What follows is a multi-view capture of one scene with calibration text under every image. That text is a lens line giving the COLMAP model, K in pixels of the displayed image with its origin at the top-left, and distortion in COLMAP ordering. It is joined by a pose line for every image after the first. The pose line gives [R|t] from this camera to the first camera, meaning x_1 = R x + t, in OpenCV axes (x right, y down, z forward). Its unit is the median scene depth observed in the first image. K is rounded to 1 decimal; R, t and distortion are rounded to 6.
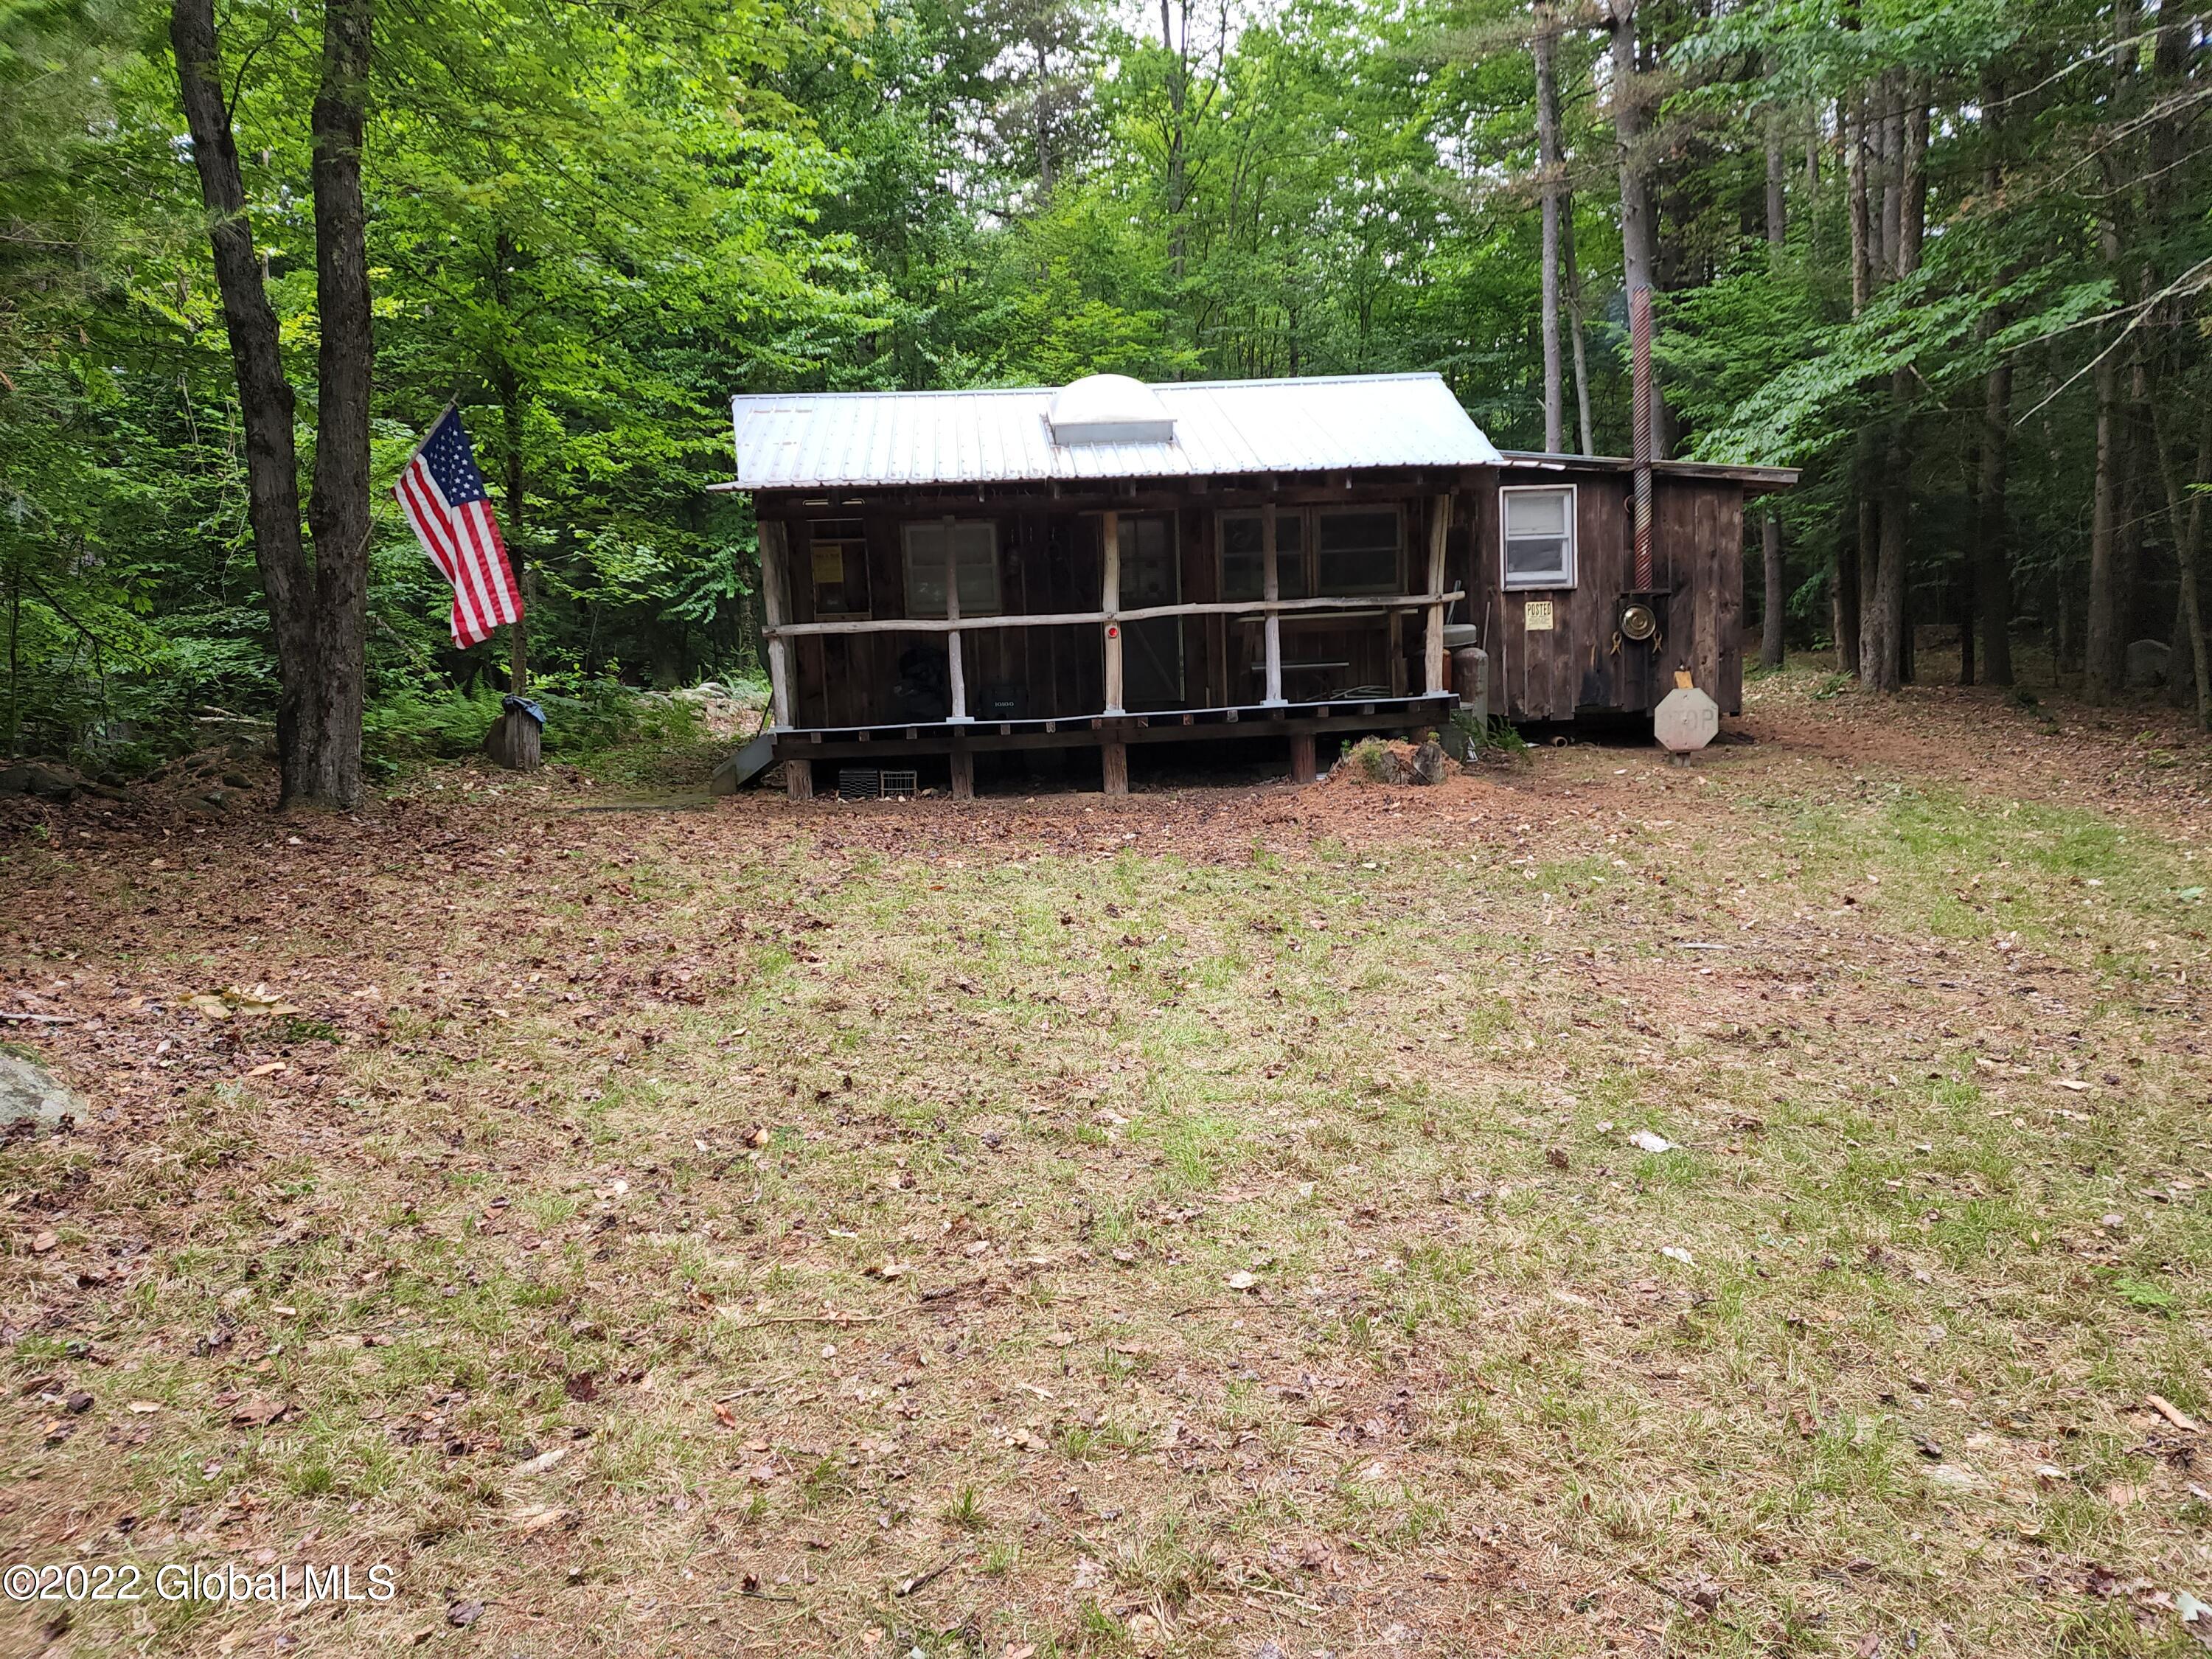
lens RADIAL K [[1470.2, 0, 1108.6], [0, 1470.2, 831.0], [0, 0, 1]] dist [0.056735, -0.002586]
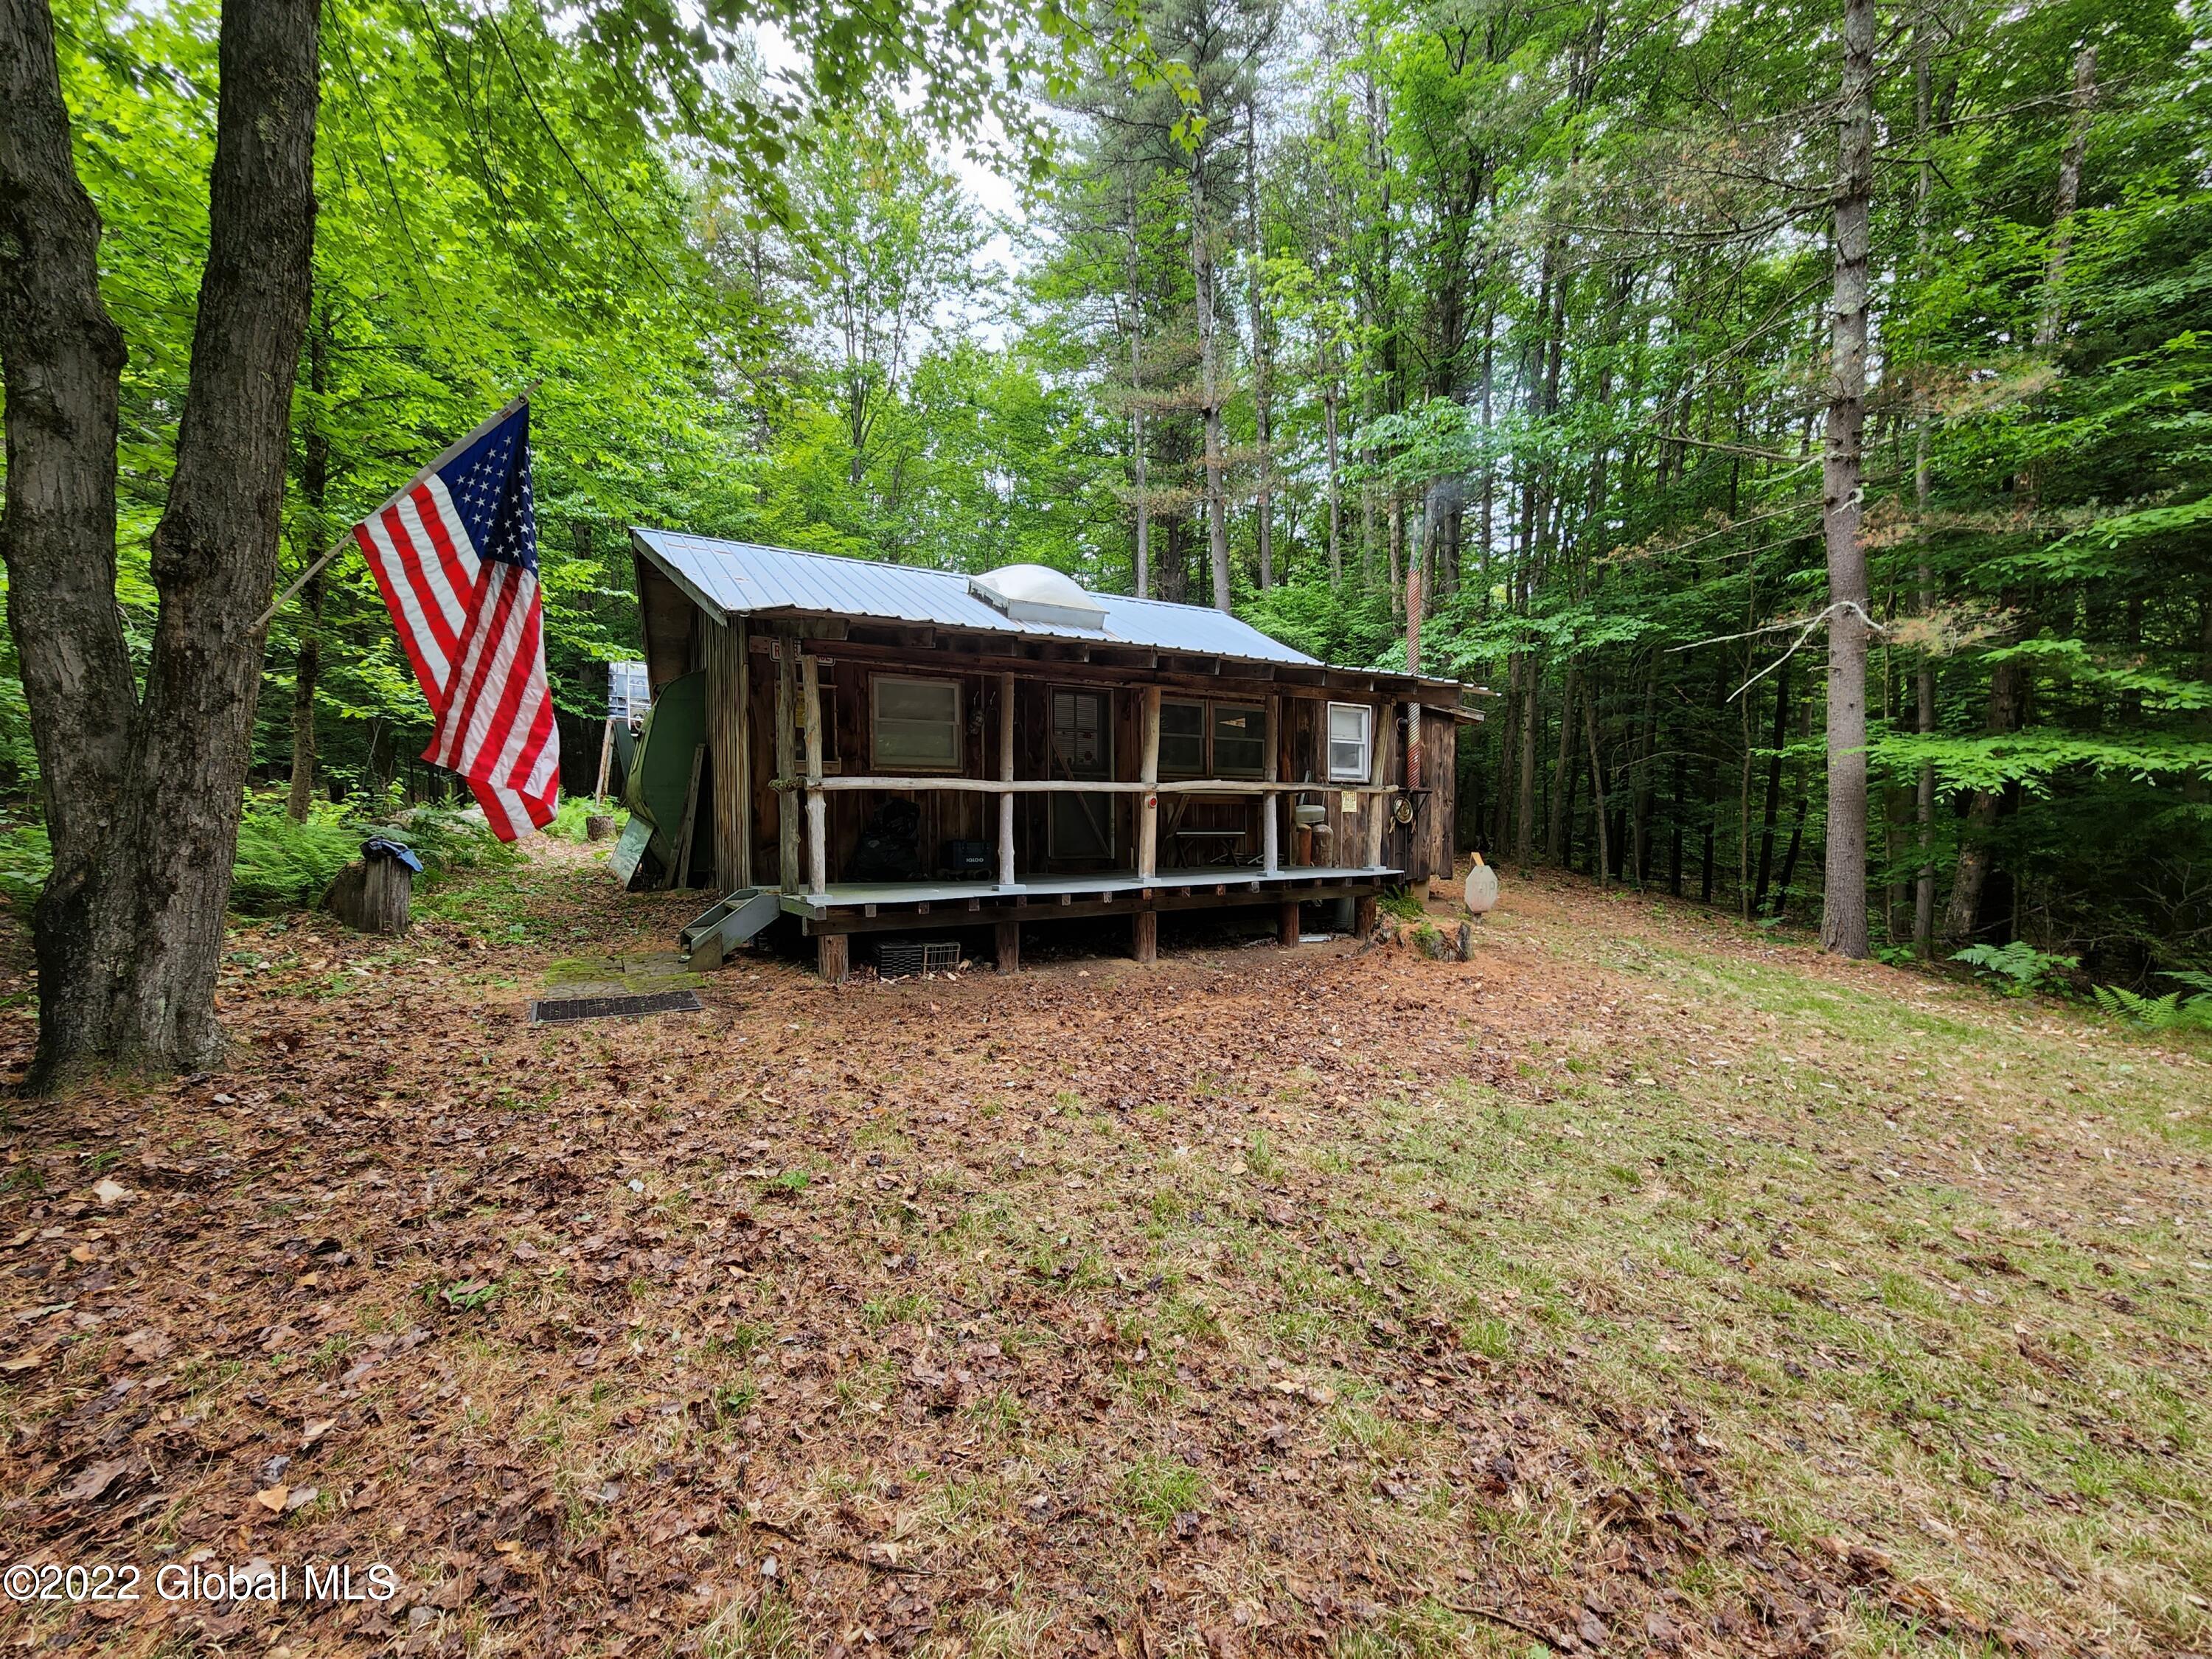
lens RADIAL K [[900.3, 0, 1099.7], [0, 900.3, 832.2], [0, 0, 1]] dist [0.002897, 0.000214]
pose [[0.898046, 0.037887, 0.438267, -0.299563], [-0.005692, 0.997202, -0.074543, -0.067941], [-0.439865, 0.064448, 0.895749, 0.454885]]
